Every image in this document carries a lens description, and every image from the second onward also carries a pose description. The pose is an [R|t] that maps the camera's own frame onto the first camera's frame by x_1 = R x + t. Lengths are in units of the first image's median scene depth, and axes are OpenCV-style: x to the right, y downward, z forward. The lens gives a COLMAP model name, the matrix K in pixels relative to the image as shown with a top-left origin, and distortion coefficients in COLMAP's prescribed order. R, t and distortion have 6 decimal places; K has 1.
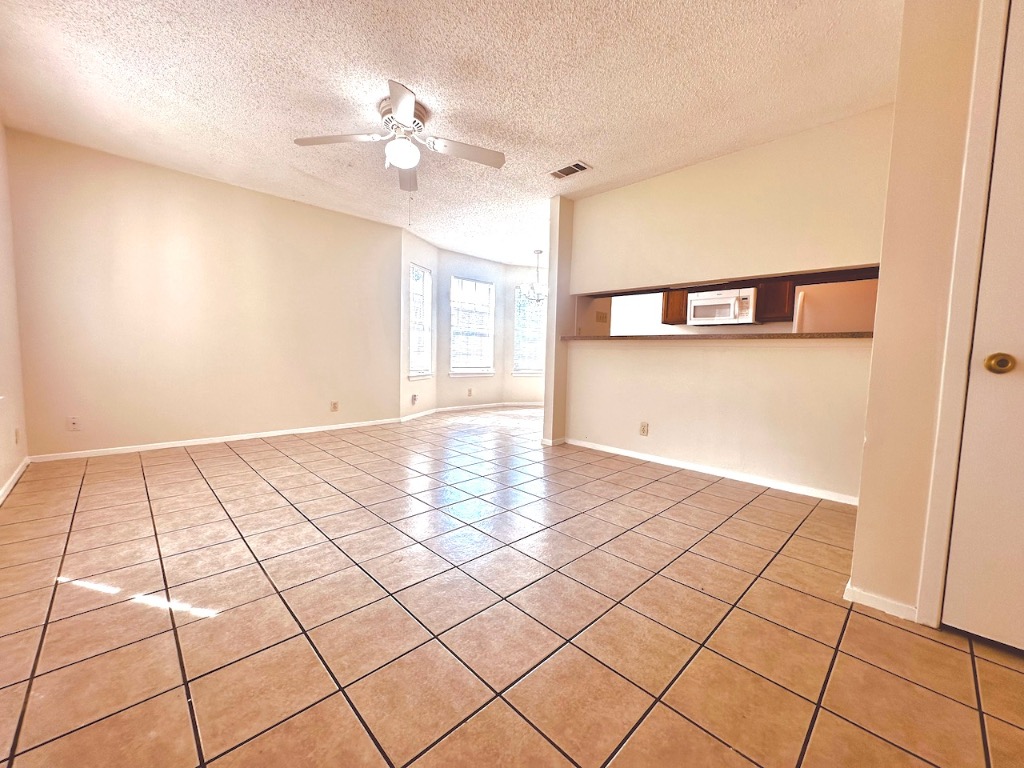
lens RADIAL K [[409.6, 0, 510.5], [0, 409.6, 379.9], [0, 0, 1]] dist [-0.005921, 0.001501]
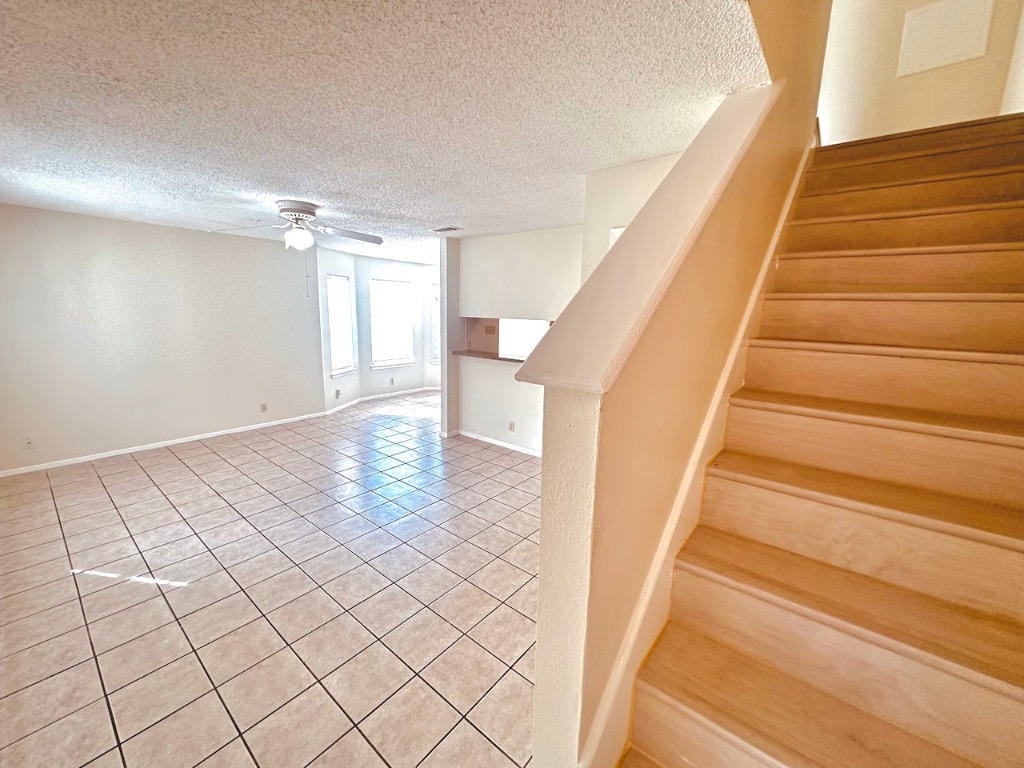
lens RADIAL K [[409.6, 0, 512.3], [0, 409.6, 382.3], [0, 0, 1]] dist [-0.005921, 0.001501]
pose [[0.992333, -0.020457, 0.121889, 0.237809], [0.006089, 0.993101, 0.117102, -0.247731], [-0.123443, -0.115462, 0.985612, -0.408479]]
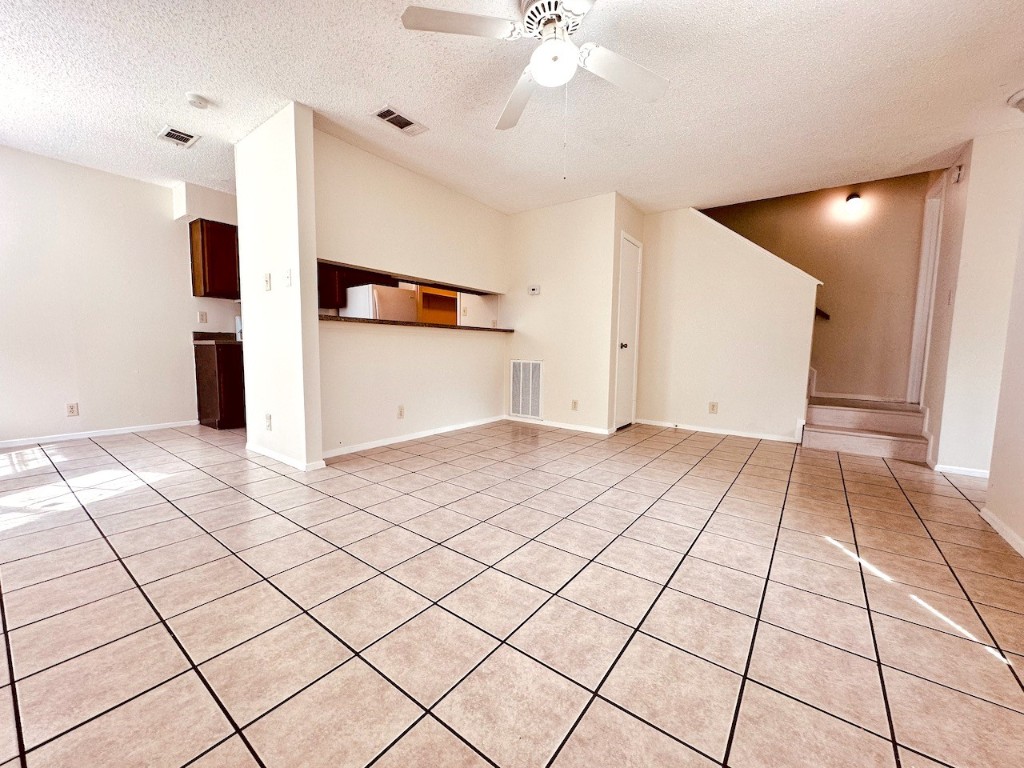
lens RADIAL K [[409.6, 0, 508.4], [0, 409.6, 384.7], [0, 0, 1]] dist [-0.005921, 0.001501]
pose [[-0.157499, -0.120074, 0.980192, -1.013976], [0.045603, 0.990637, 0.128681, -0.098283], [-0.986466, 0.064967, -0.150549, 1.228276]]
